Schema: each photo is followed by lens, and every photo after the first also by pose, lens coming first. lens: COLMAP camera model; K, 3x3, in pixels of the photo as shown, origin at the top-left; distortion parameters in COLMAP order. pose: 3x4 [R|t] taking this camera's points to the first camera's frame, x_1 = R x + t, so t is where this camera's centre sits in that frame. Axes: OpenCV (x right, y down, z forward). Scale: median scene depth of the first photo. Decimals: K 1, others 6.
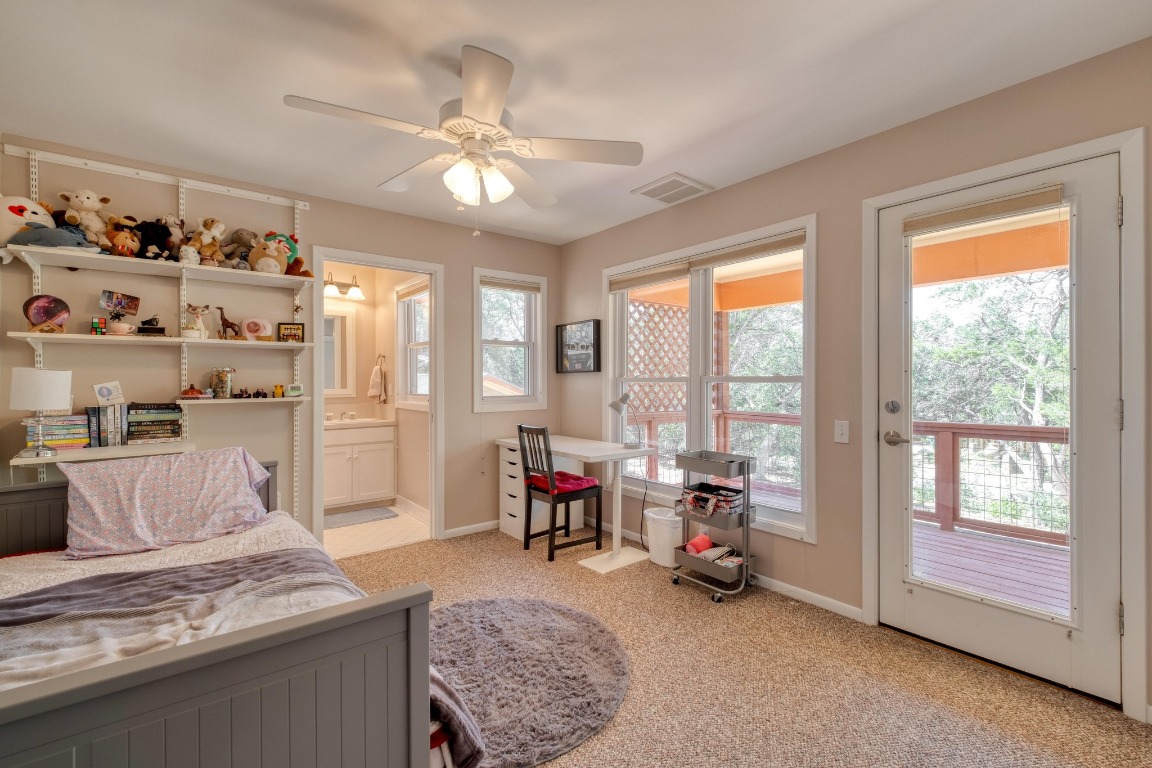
lens RADIAL K [[500.5, 0, 581.8], [0, 500.5, 383.1], [0, 0, 1]] dist [-0.003910, -0.000405]
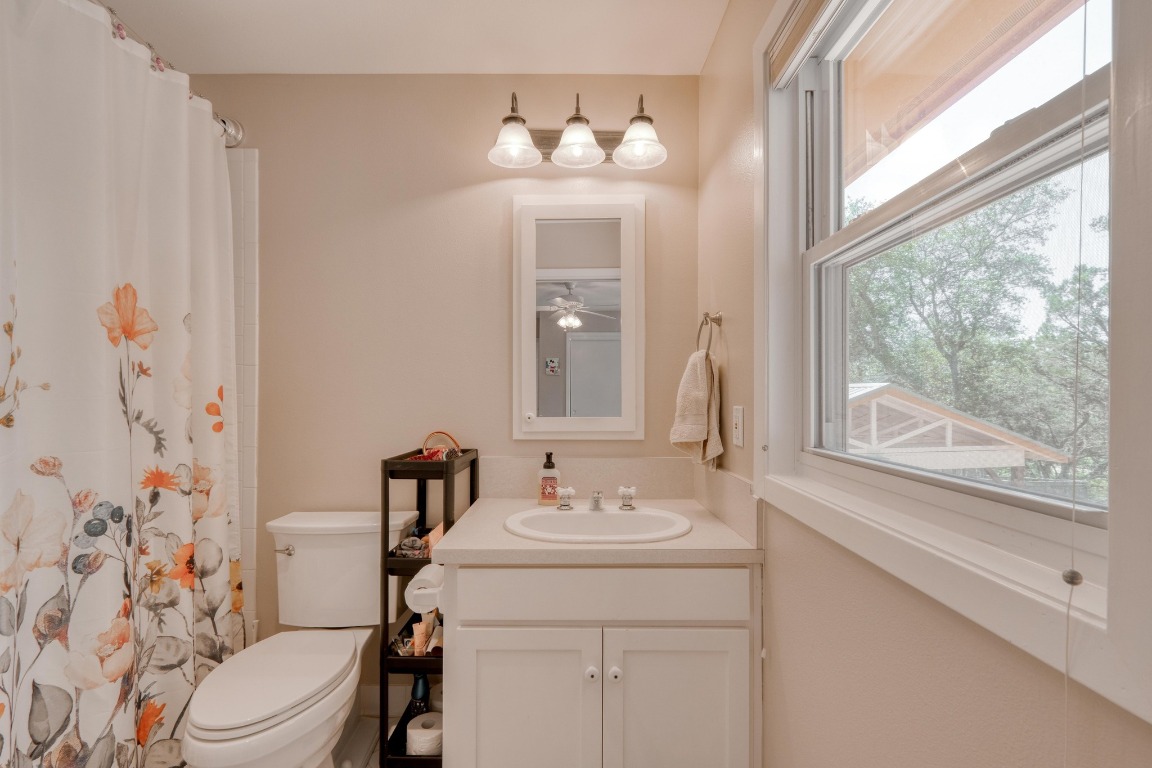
lens RADIAL K [[500.5, 0, 579.8], [0, 500.5, 389.1], [0, 0, 1]] dist [-0.003910, -0.000405]
pose [[0.788744, 0.004717, -0.614704, -0.271397], [-0.008472, 0.999959, -0.003198, -0.007221], [0.614664, 0.007731, 0.788751, 0.700162]]
